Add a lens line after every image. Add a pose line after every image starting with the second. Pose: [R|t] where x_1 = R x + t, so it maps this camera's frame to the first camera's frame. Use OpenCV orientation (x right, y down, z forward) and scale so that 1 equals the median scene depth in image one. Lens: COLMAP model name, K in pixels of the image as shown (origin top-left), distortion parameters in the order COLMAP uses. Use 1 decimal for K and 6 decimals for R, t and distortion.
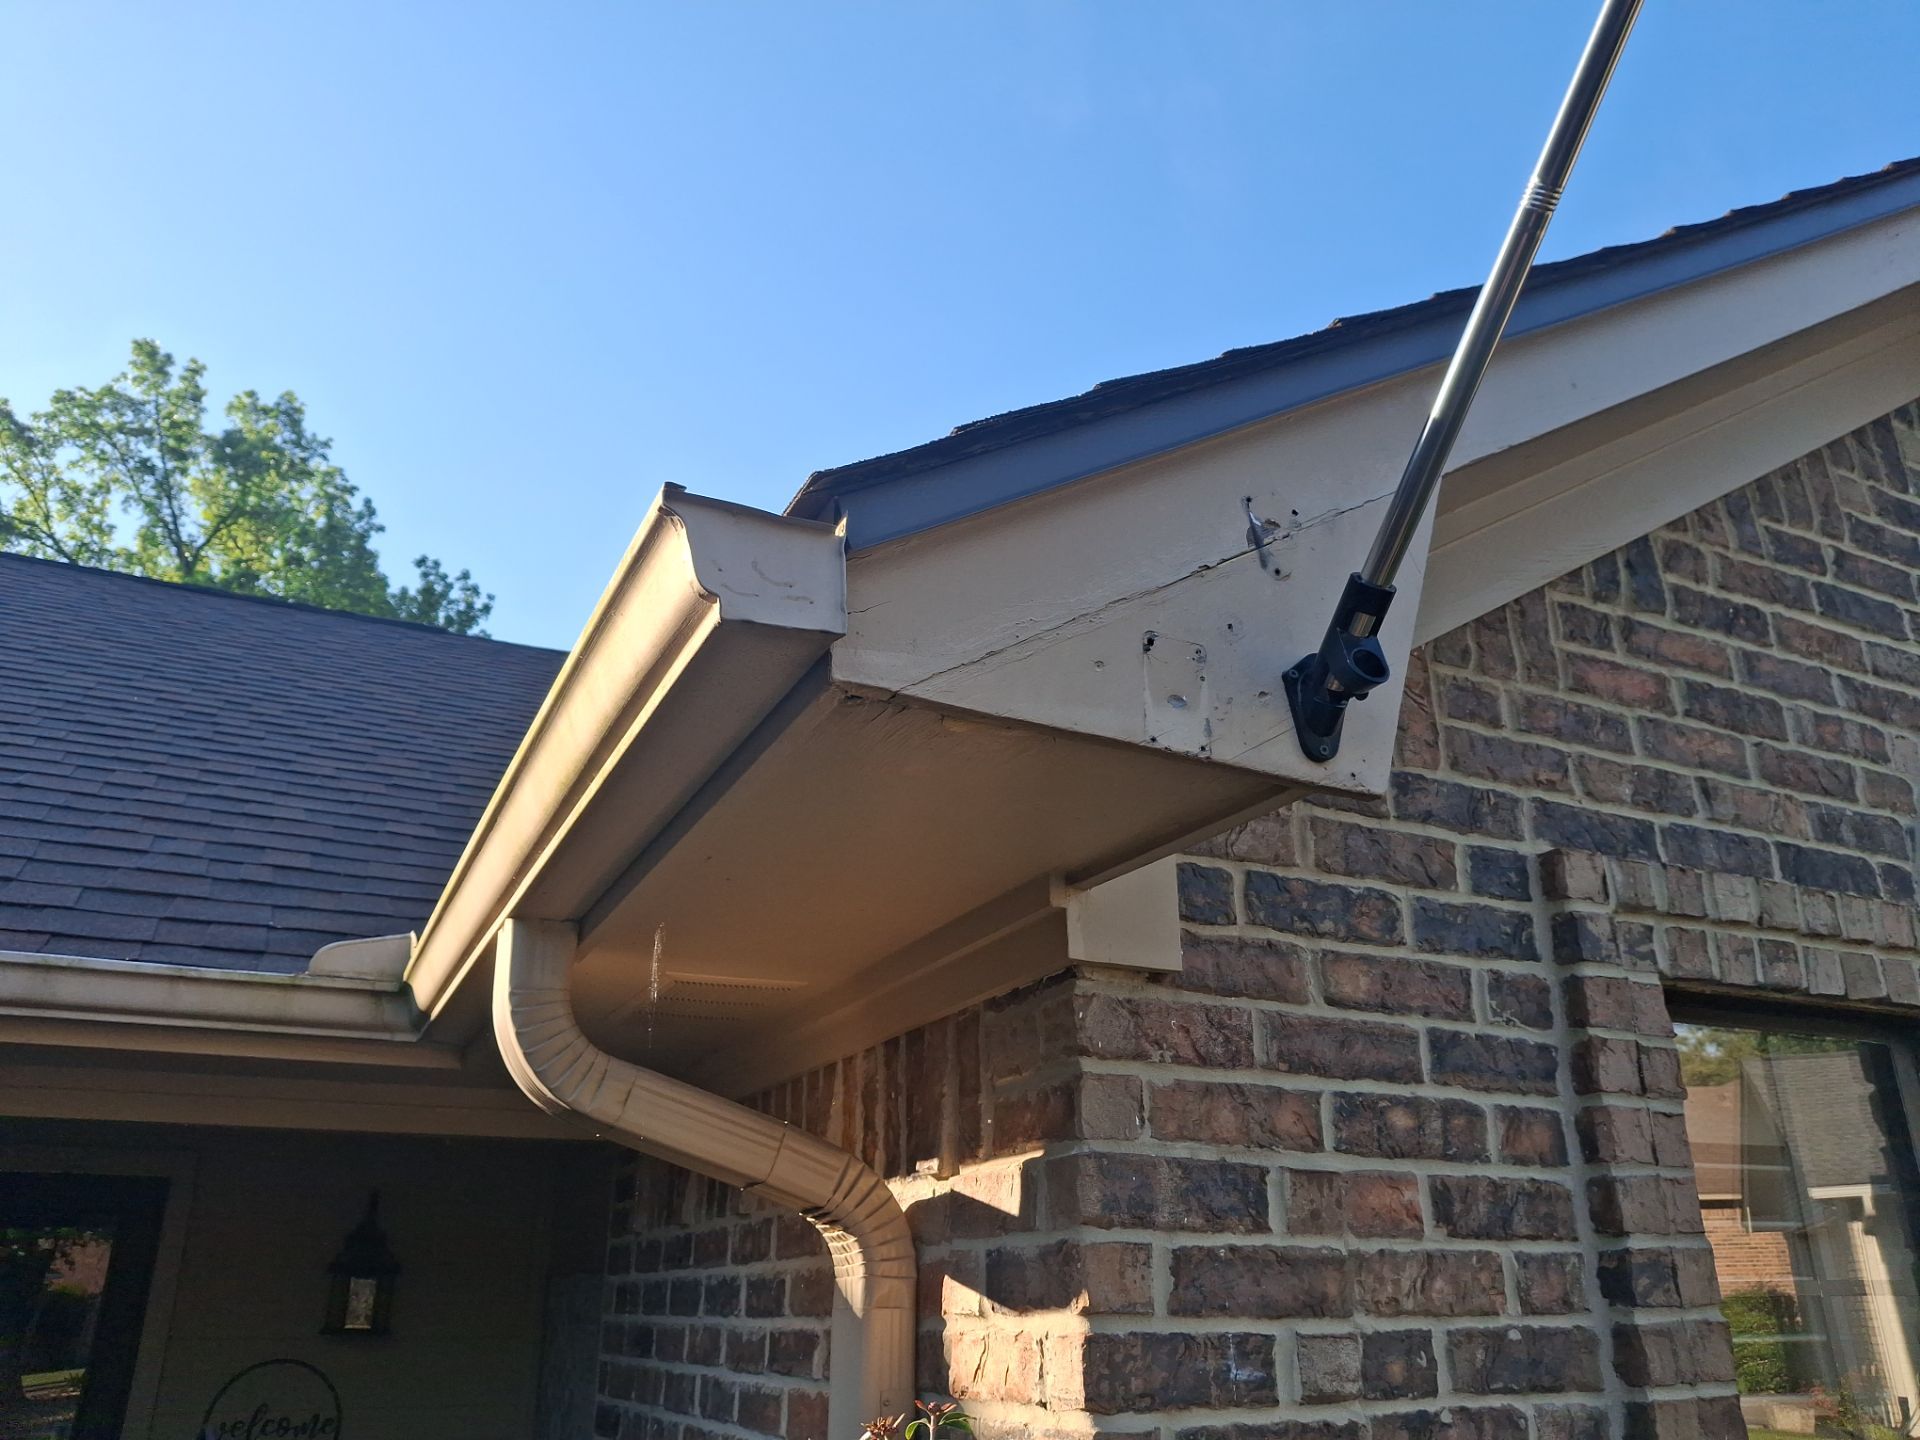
lens RADIAL K [[1447.9, 0, 968.4], [0, 1447.9, 713.5], [0, 0, 1]] dist [0.003616, -0.025798]
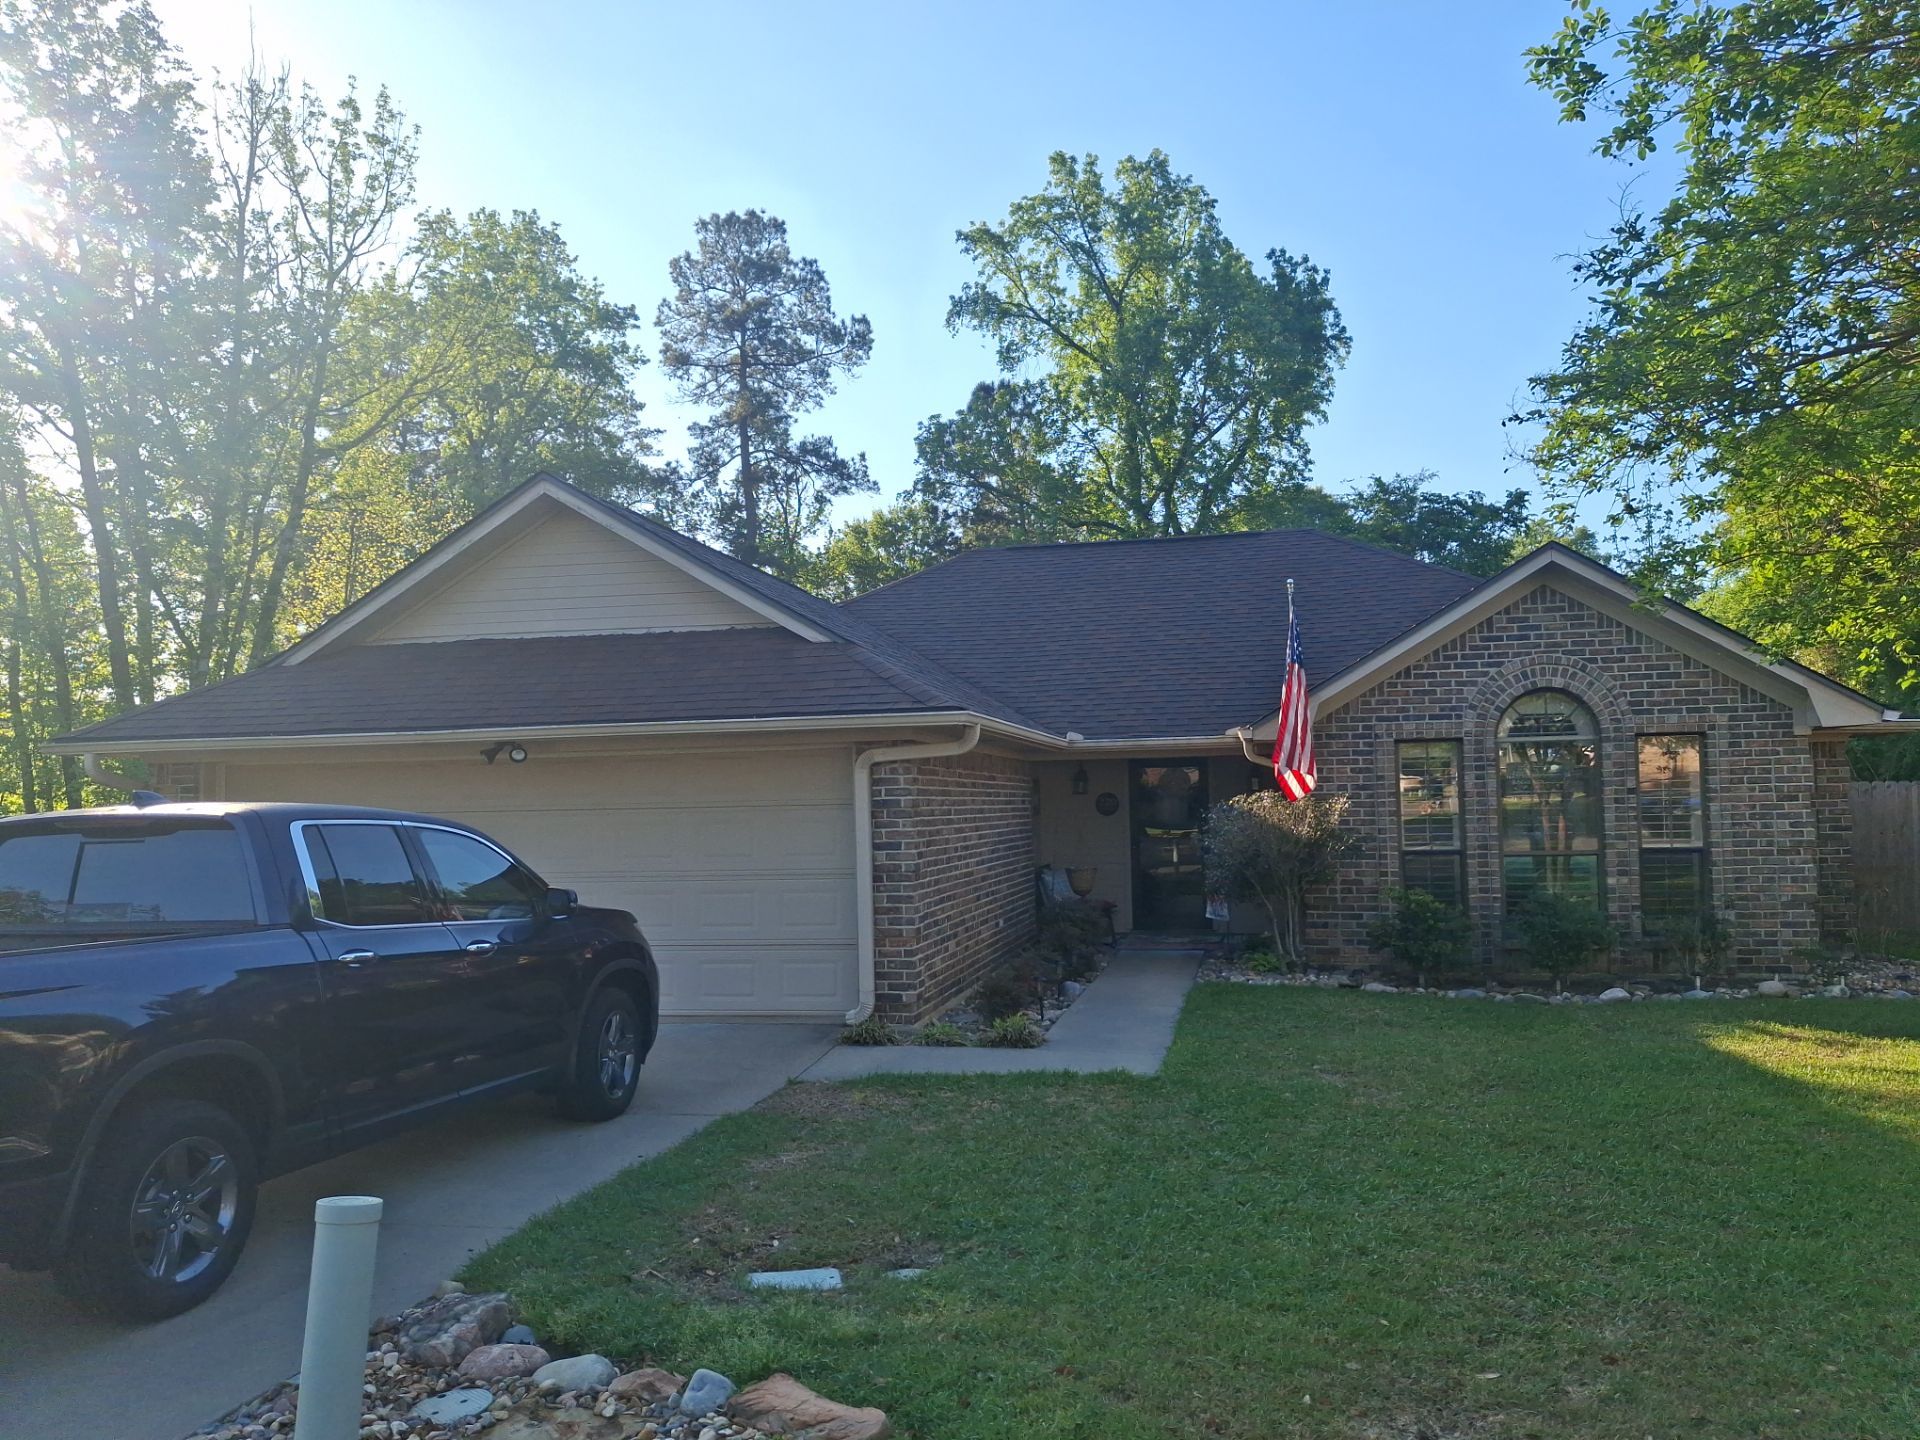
lens RADIAL K [[1447.9, 0, 949.2], [0, 1447.9, 789.3], [0, 0, 1]] dist [0.003616, -0.025798]
pose [[0.799039, -0.018342, -0.601000, 3.202966], [0.244704, 0.922935, 0.297172, -2.404707], [0.549233, -0.384519, 0.741949, -6.010141]]
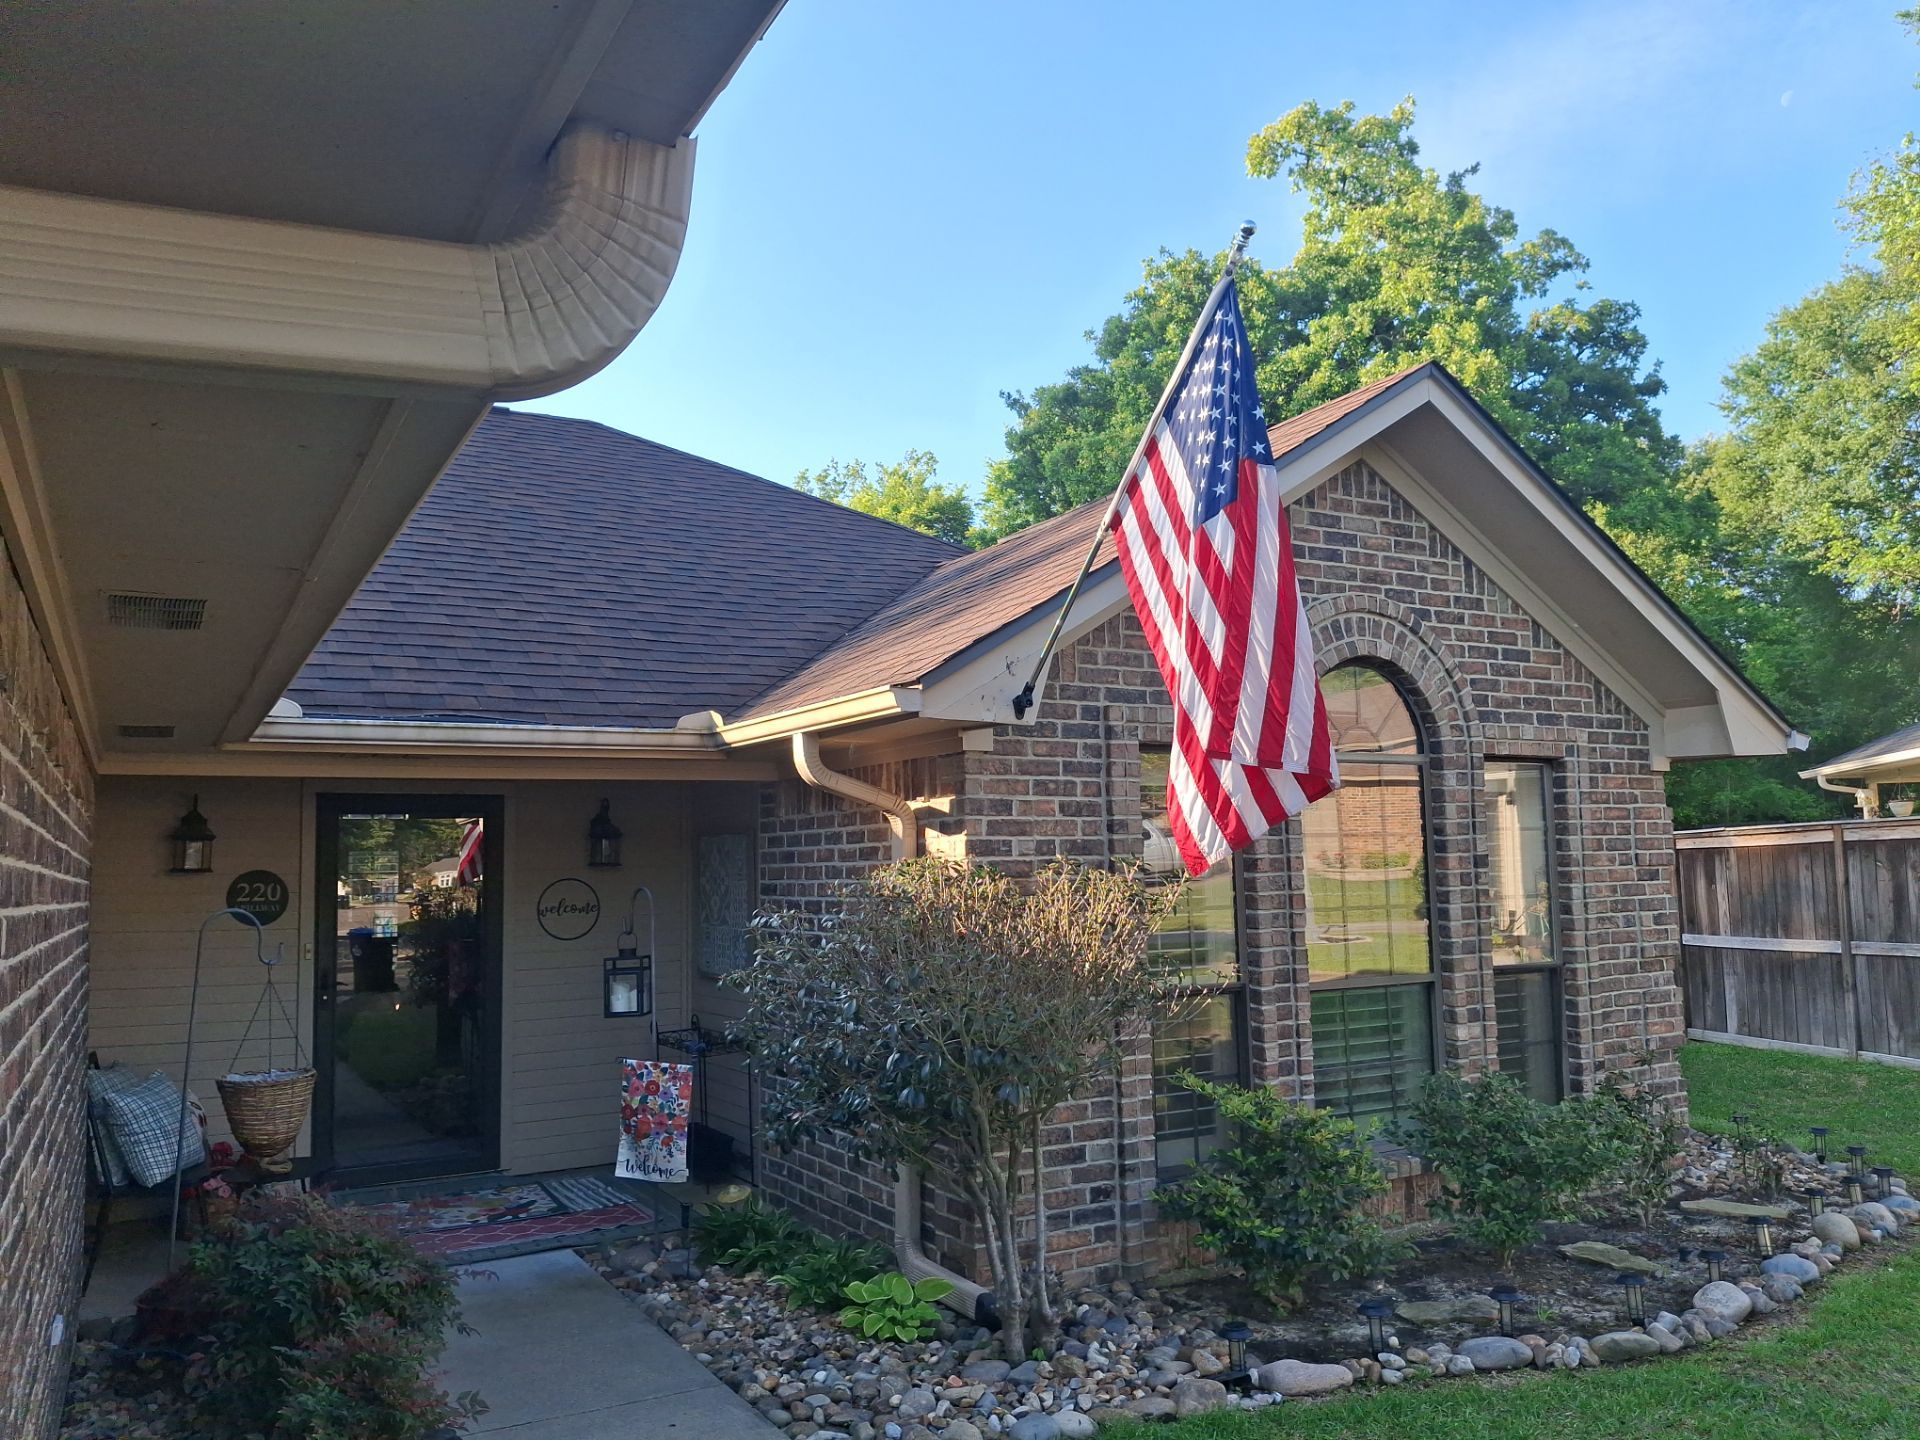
lens RADIAL K [[1447.9, 0, 949.6], [0, 1447.9, 733.9], [0, 0, 1]] dist [0.003616, -0.025798]
pose [[0.997029, -0.009185, 0.076479, -0.214617], [-0.013440, 0.956892, 0.290132, -0.814788], [-0.075847, -0.290298, 0.953926, -2.193156]]
